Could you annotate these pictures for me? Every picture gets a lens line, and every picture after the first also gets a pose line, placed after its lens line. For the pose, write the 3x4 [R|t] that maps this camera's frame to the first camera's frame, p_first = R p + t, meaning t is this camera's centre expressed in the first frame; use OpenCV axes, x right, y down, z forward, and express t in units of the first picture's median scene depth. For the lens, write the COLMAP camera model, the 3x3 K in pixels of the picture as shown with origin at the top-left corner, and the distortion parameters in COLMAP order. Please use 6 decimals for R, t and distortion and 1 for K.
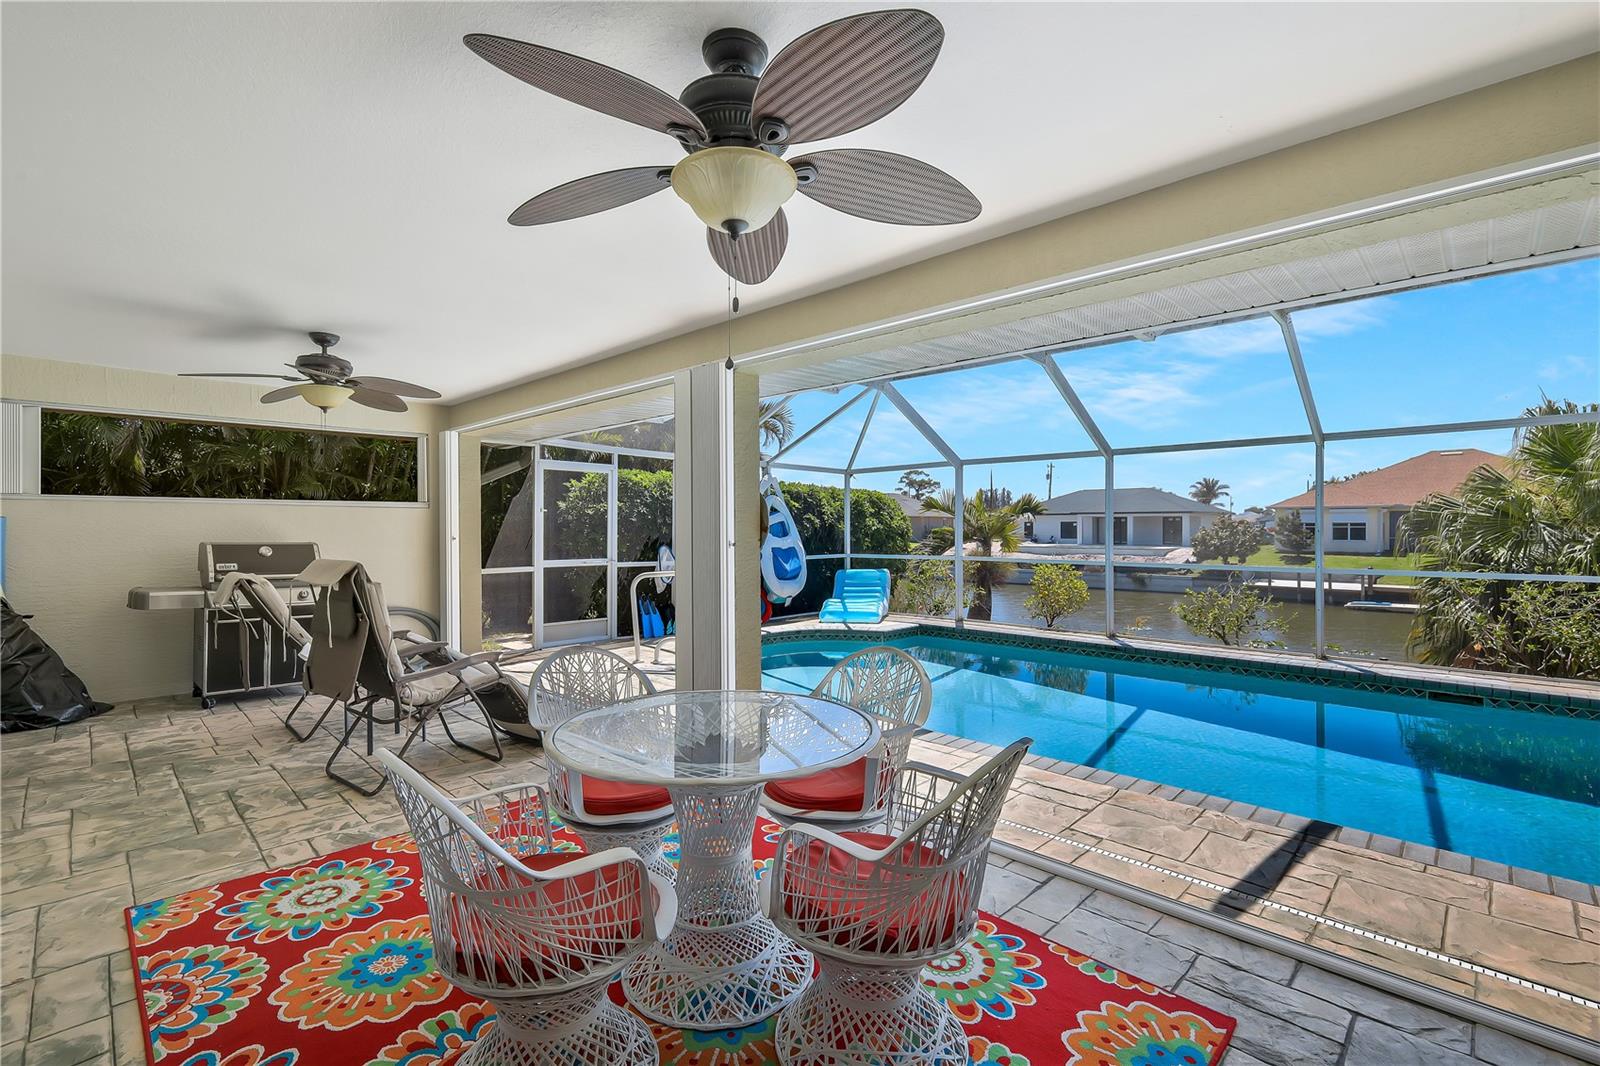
lens RADIAL K [[714.2, 0, 793.5], [0, 714.2, 535.2], [0, 0, 1]] dist [-0.002259, -0.000942]
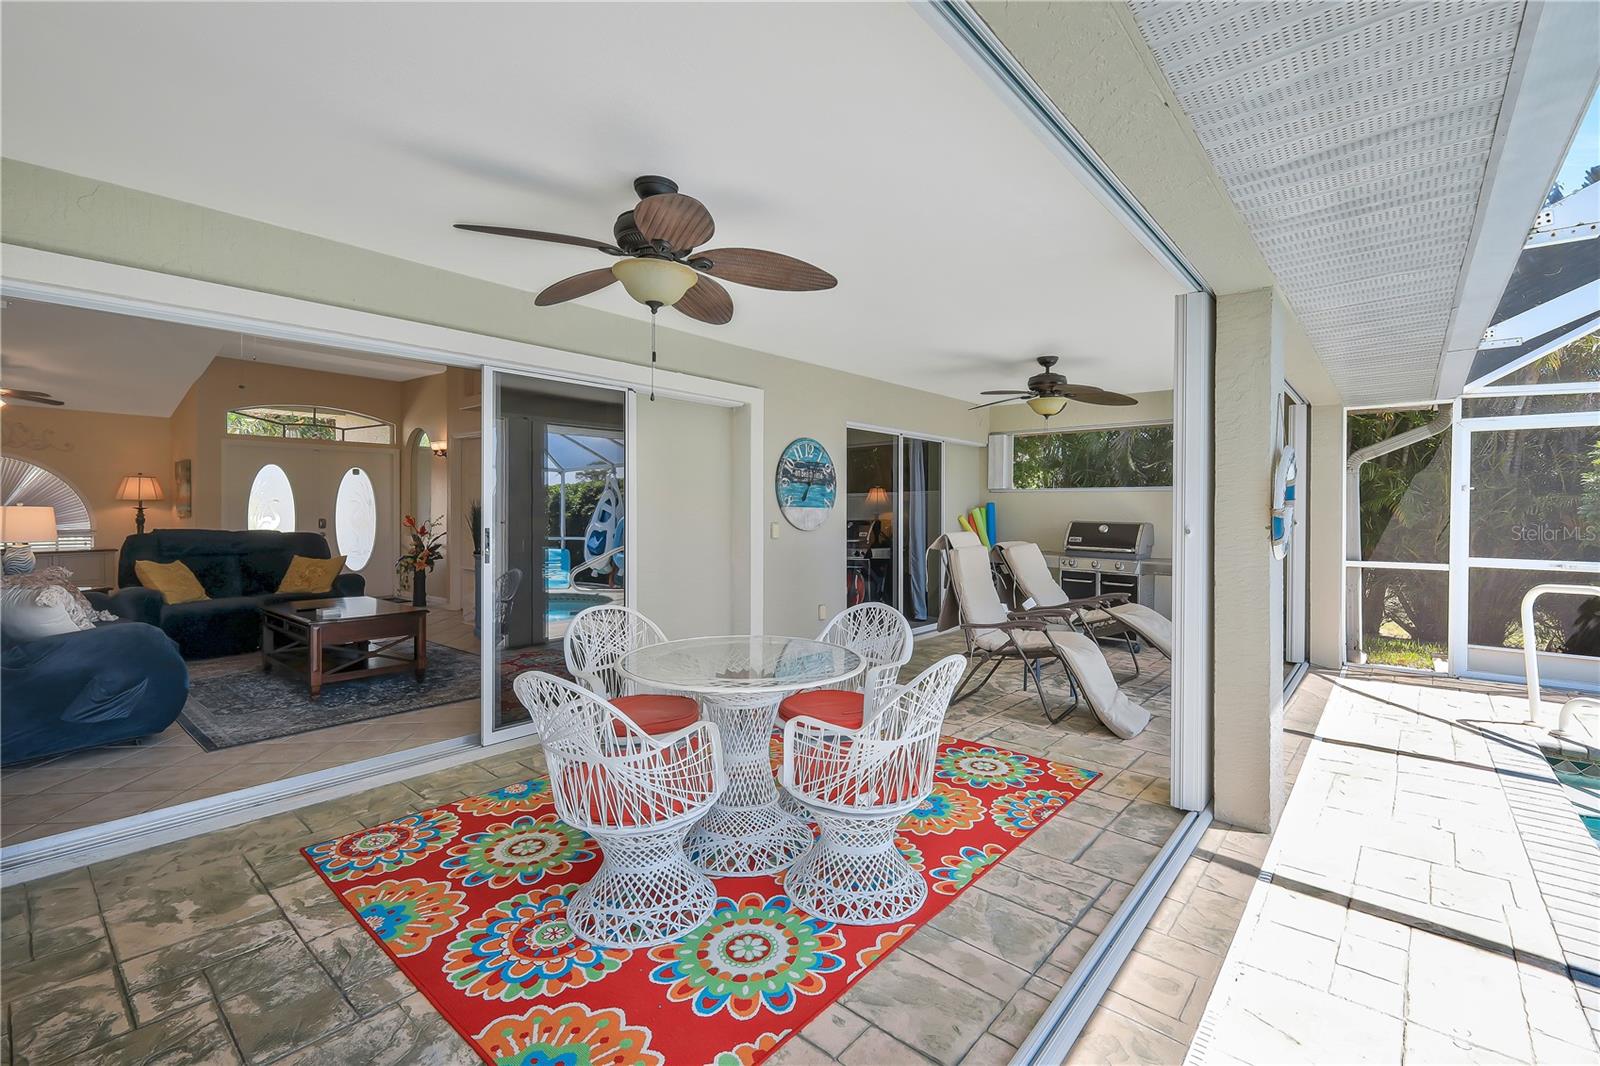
lens RADIAL K [[703.6, 0, 803.6], [0, 703.6, 521.1], [0, 0, 1]] dist [0.004212, 0.000302]
pose [[0.073102, 0.015965, -0.997197, 0.324916], [-0.014534, 0.999783, 0.014941, -0.001624], [0.997219, 0.013401, 0.073318, 0.277523]]
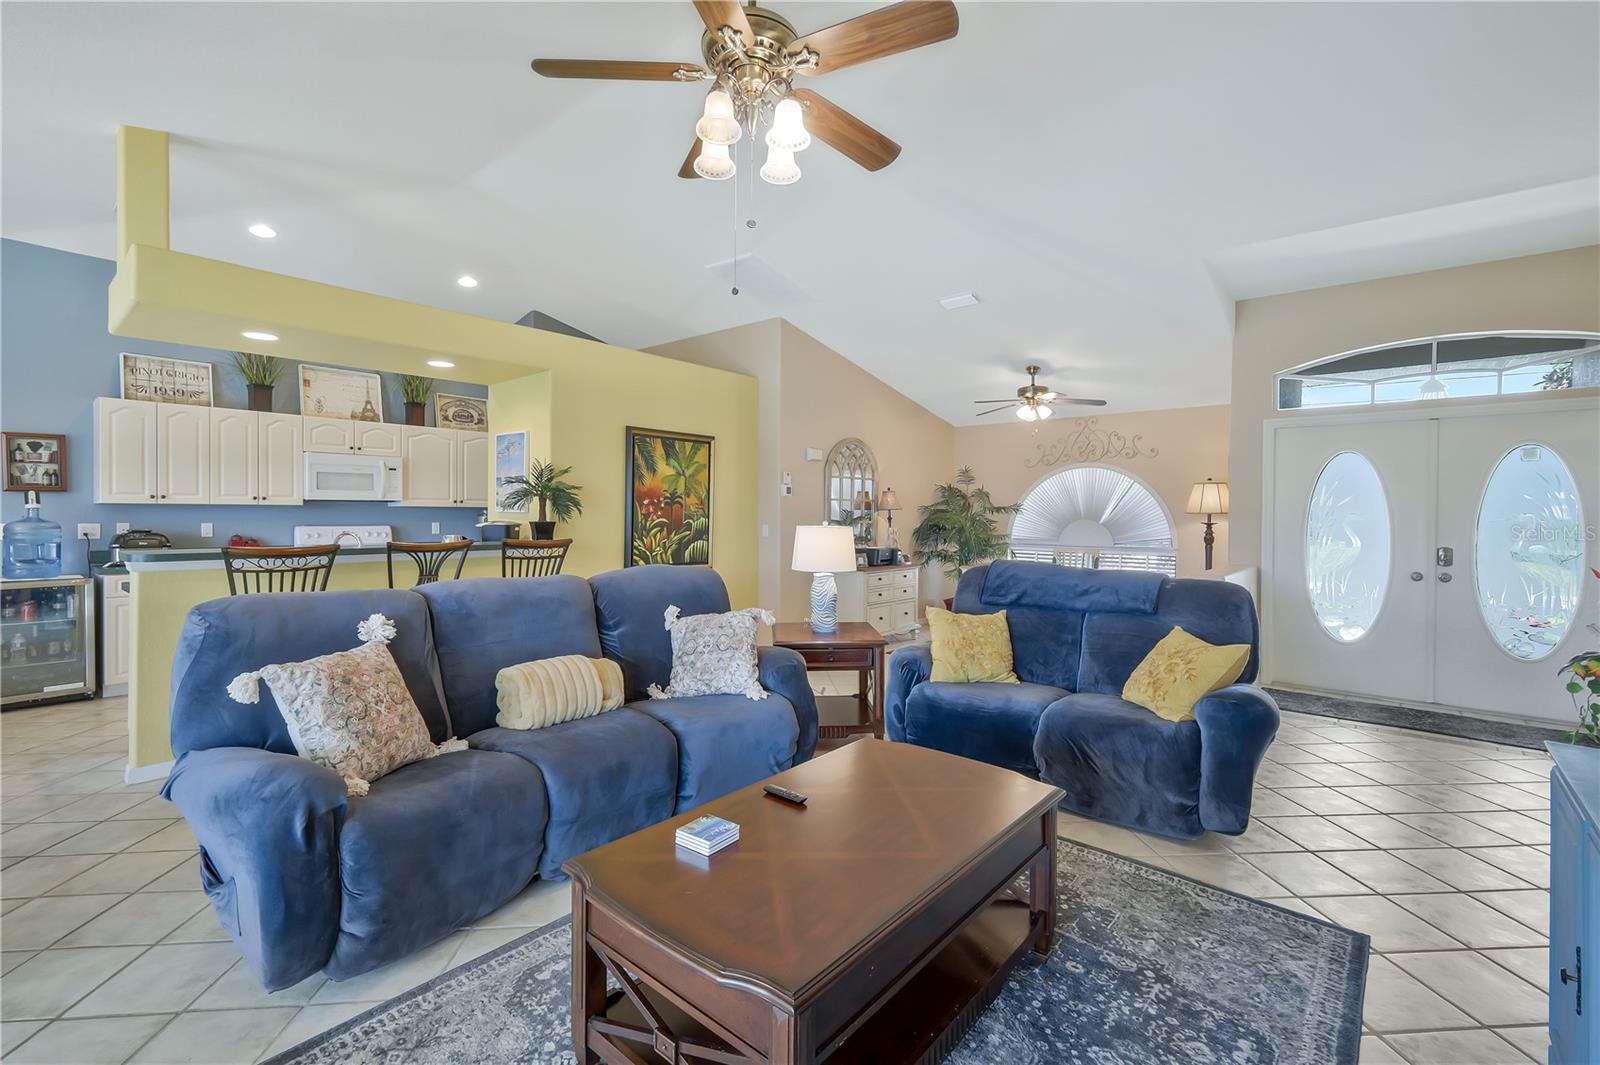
lens RADIAL K [[703.6, 0, 803.6], [0, 703.6, 520.6], [0, 0, 1]] dist [0.004212, 0.000302]
pose [[-0.997520, -0.002445, -0.070335, -0.313386], [-0.004325, 0.999637, 0.026586, -0.014349], [0.070245, 0.026825, -0.997169, 0.136867]]
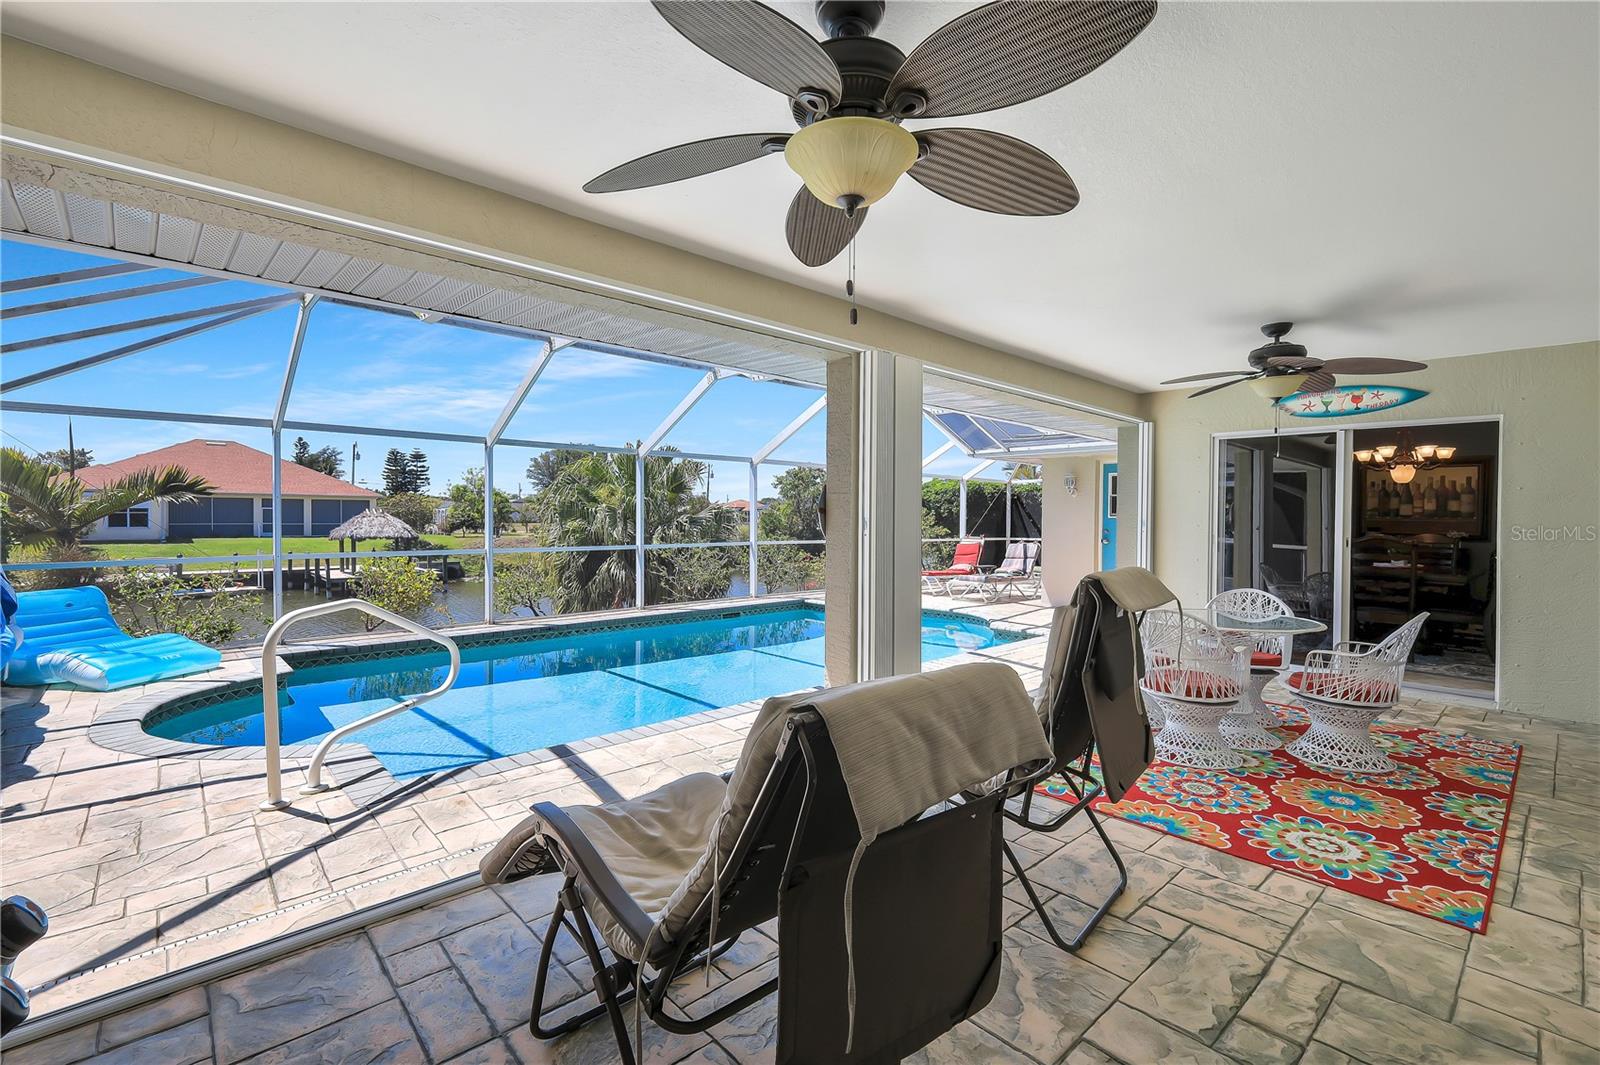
lens RADIAL K [[698.8, 0, 800.7], [0, 698.8, 504.2], [0, 0, 1]] dist [0.000693, 0.000856]
pose [[0.055435, 0.019527, 0.998271, -0.578520], [0.004336, 0.999795, -0.019798, -0.007976], [-0.998453, 0.005426, 0.055339, 0.555404]]
